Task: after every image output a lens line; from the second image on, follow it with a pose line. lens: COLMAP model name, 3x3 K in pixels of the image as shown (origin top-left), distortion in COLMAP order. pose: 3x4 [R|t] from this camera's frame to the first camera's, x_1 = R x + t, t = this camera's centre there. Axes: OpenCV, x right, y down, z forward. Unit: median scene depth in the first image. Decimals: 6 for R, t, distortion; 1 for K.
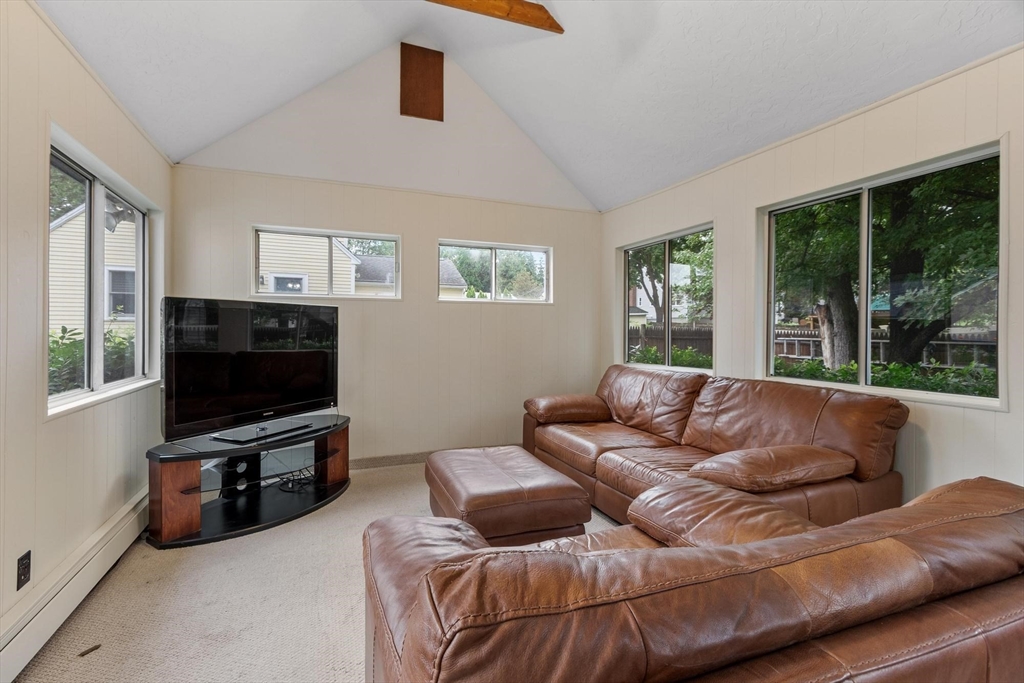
lens RADIAL K [[451.5, 0, 505.8], [0, 451.5, 334.7], [0, 0, 1]] dist [0.003771, 0.000222]
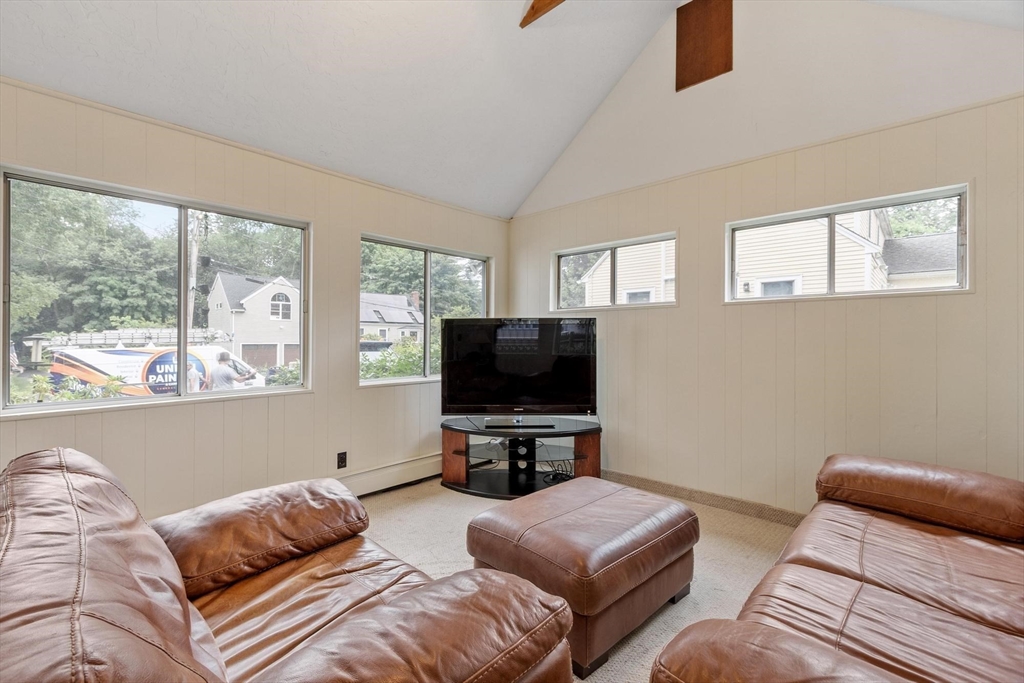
lens RADIAL K [[451.5, 0, 487.4], [0, 451.5, 337.5], [0, 0, 1]] dist [0.003771, 0.000222]
pose [[0.387584, -0.001250, -0.921833, 0.527218], [-0.008063, 0.999956, -0.004746, -0.011864], [0.921799, 0.009272, 0.387557, 0.414936]]
